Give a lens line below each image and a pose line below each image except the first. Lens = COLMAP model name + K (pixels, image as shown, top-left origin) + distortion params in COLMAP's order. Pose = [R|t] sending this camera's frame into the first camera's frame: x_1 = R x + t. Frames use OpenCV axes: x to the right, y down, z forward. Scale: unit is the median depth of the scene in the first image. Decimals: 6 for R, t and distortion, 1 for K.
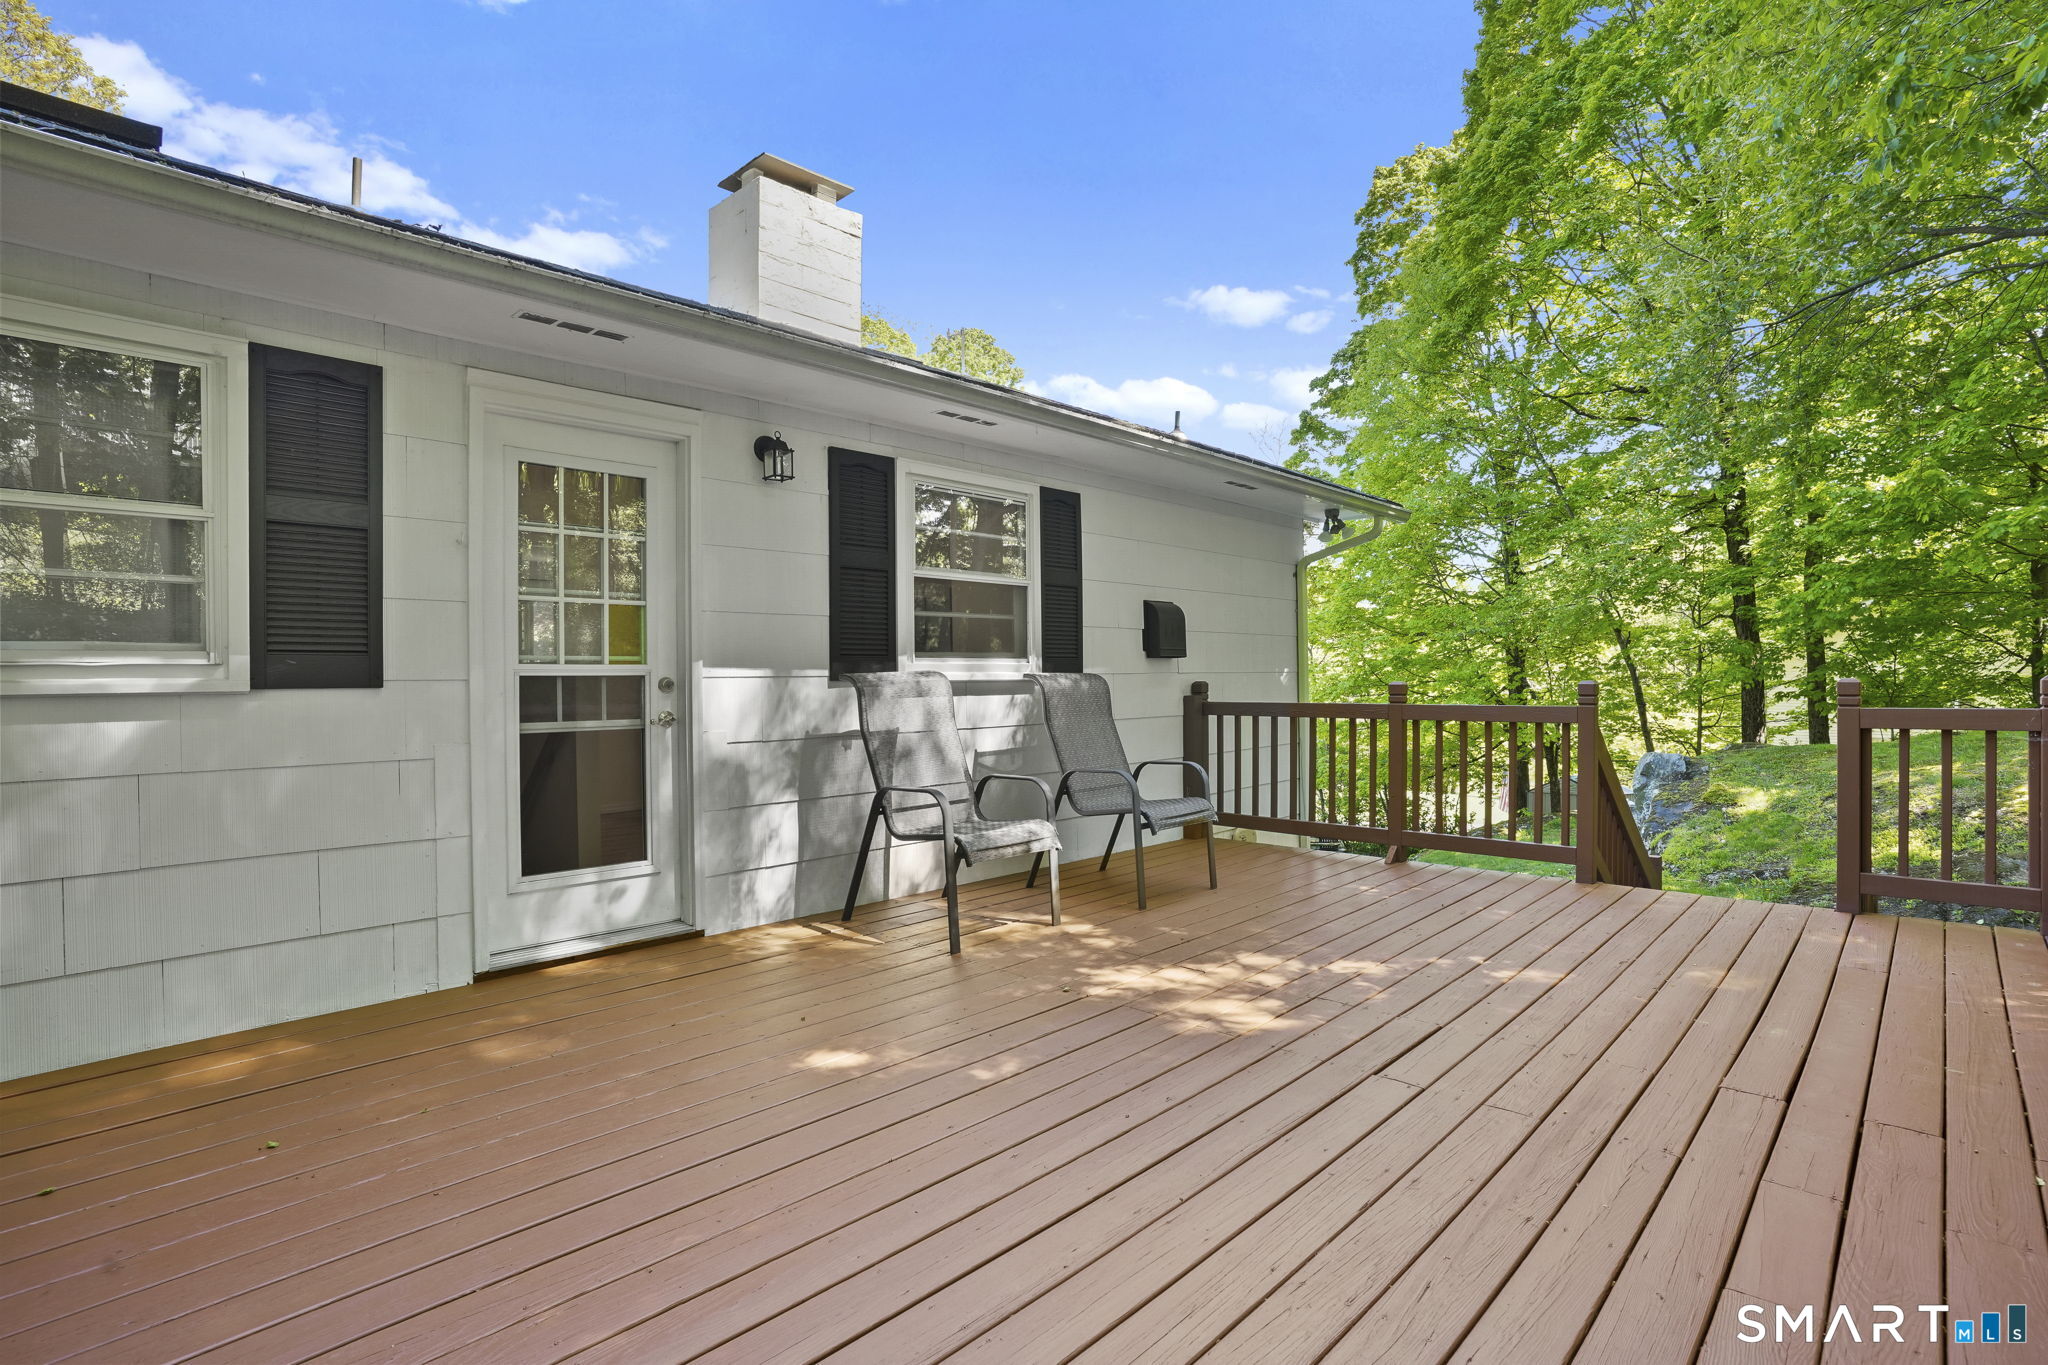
lens RADIAL K [[998.8, 0, 1024.9], [0, 998.8, 691.5], [0, 0, 1]] dist [-0.085320, 0.040187]
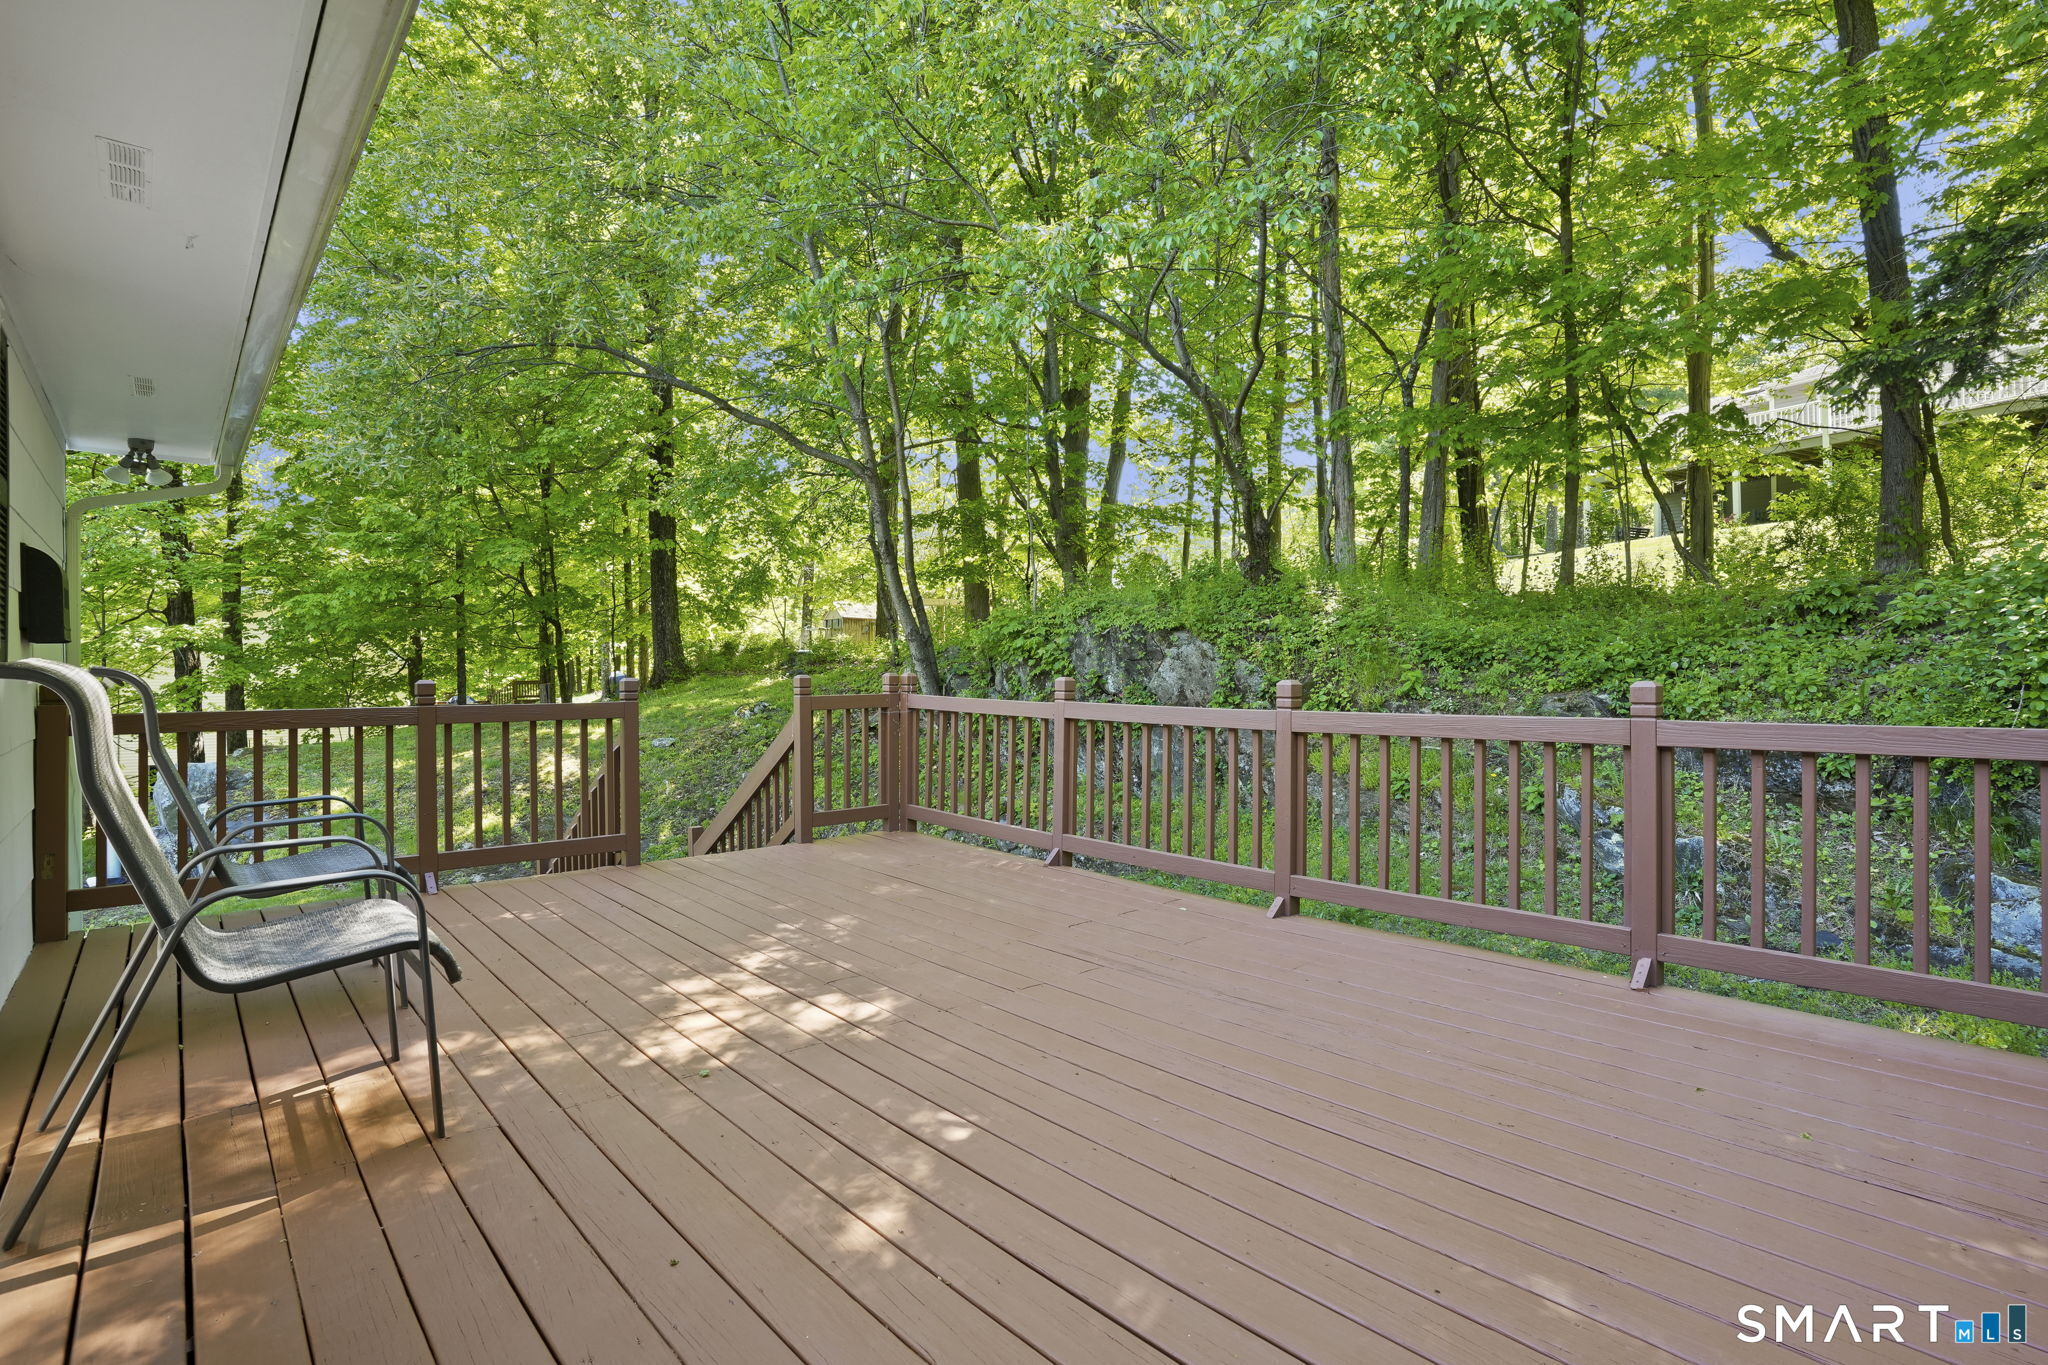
lens RADIAL K [[998.8, 0, 1024.9], [0, 998.8, 691.5], [0, 0, 1]] dist [-0.085320, 0.040187]
pose [[0.083825, -0.010509, 0.996425, -0.593274], [0.017254, 0.999810, 0.009093, 0.000779], [-0.996331, 0.016430, 0.083990, 0.586632]]
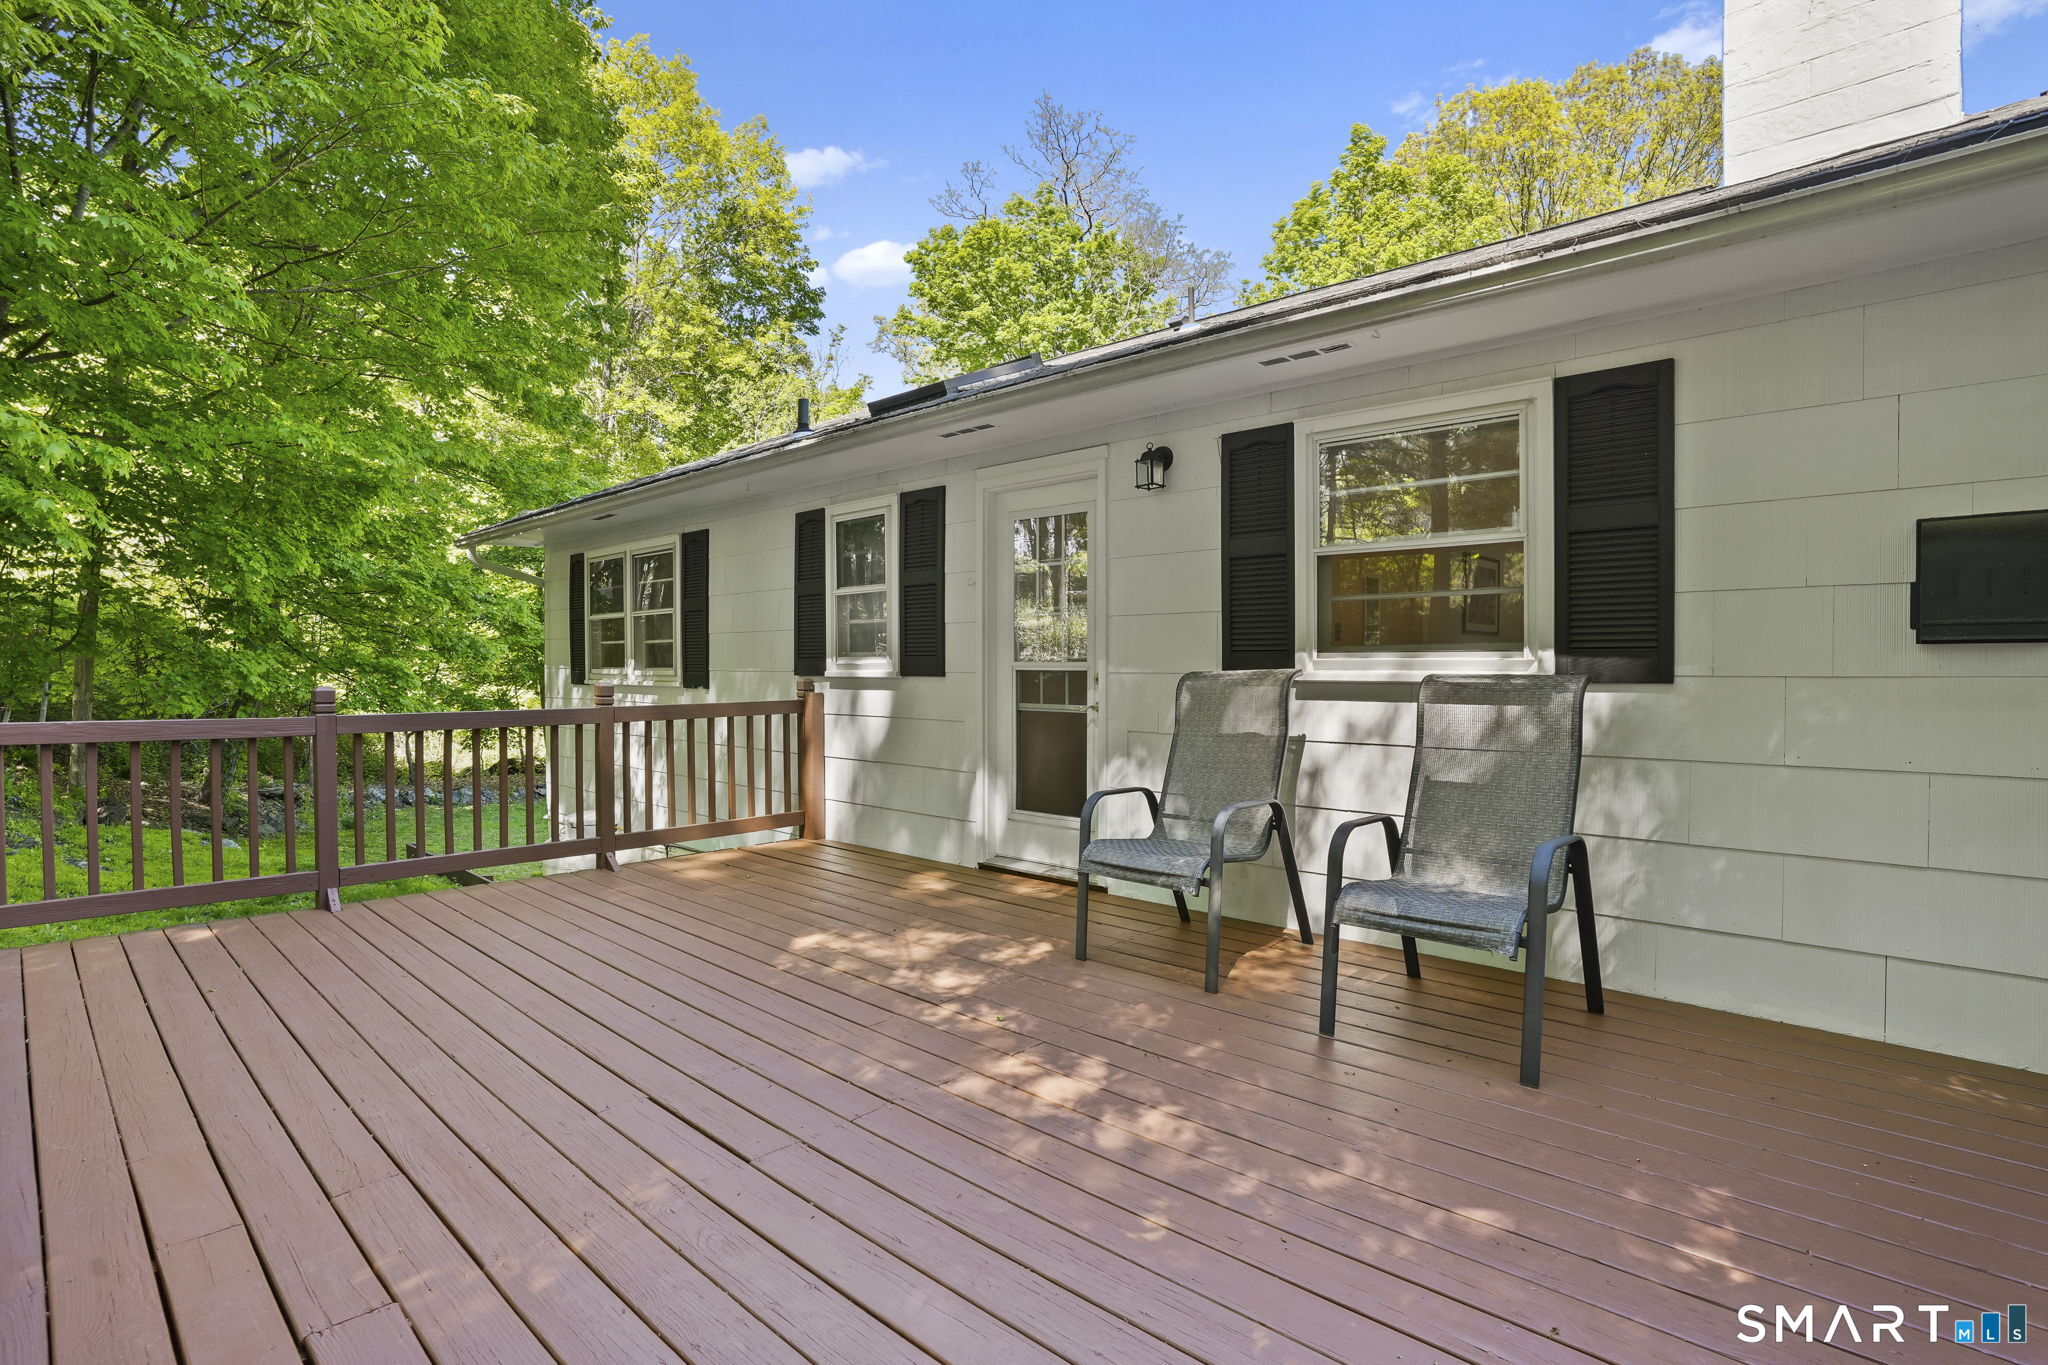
lens RADIAL K [[990.5, 0, 1024.0], [0, 990.5, 682.5], [0, 0, 1]] dist [-0.132448, 0.040732]
pose [[0.016821, 0.022125, -0.999614, 0.867716], [-0.017905, 0.999601, 0.021824, -0.027034], [0.999698, 0.017531, 0.017211, 0.911122]]
